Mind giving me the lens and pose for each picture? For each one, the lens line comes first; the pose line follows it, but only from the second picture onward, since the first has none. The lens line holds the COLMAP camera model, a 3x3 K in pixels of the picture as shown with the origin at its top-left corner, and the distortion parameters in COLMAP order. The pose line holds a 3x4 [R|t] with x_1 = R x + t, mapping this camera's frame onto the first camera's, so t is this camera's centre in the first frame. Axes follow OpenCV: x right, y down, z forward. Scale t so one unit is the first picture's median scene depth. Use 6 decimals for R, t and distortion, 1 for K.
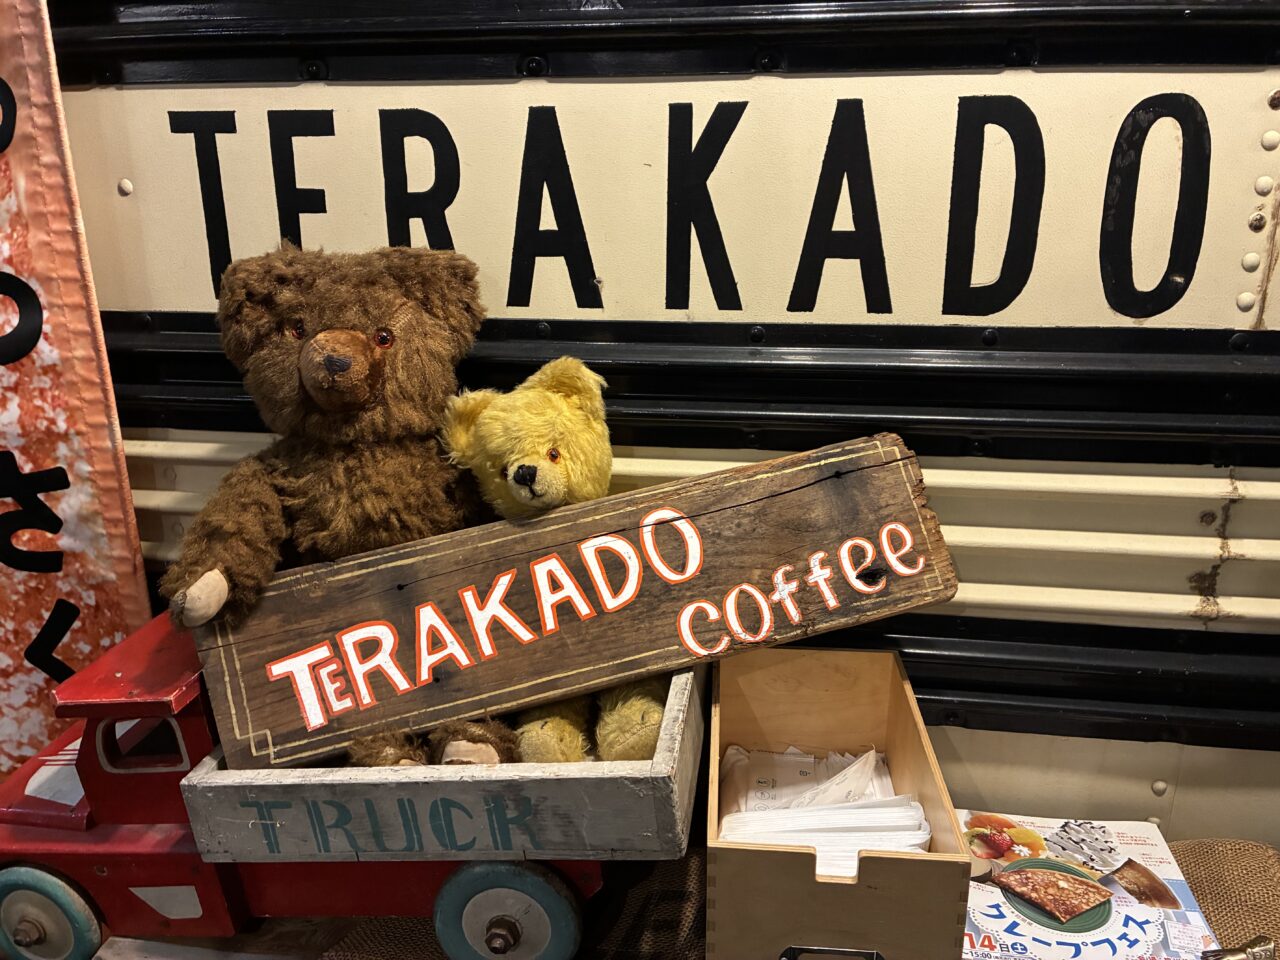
lens RADIAL K [[1023.1, 0, 640.0], [0, 1023.1, 480.0], [0, 0, 1]] dist [-0.006894, -0.013908]
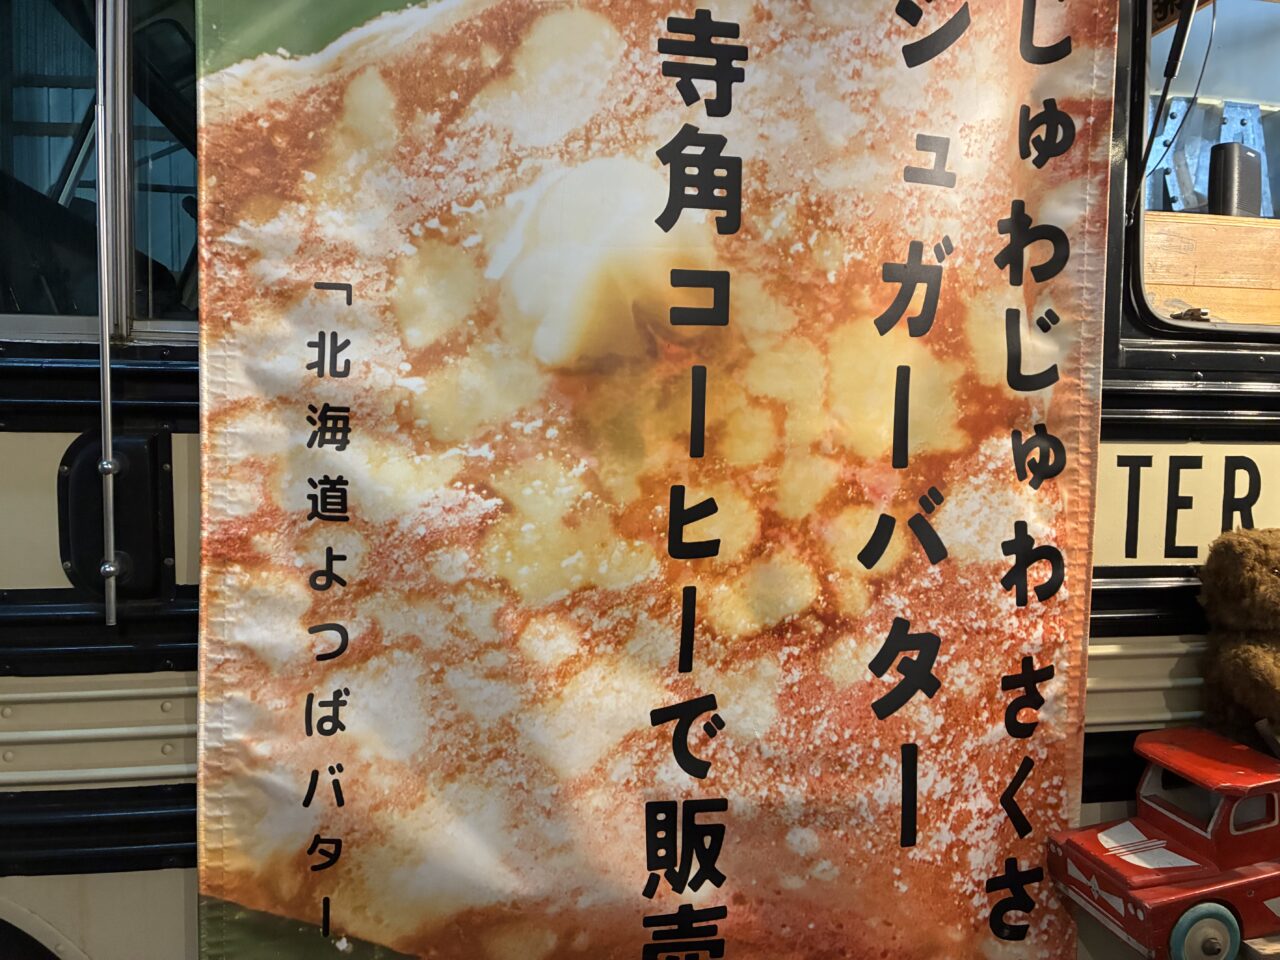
lens RADIAL K [[990.2, 0, 640.0], [0, 990.2, 480.0], [0, 0, 1]] dist [0.031538, 0.002172]
pose [[0.945002, -0.007310, 0.326984, -1.746542], [0.088388, 0.968258, -0.233802, 0.015471], [-0.314895, 0.249845, 0.915652, -0.315759]]
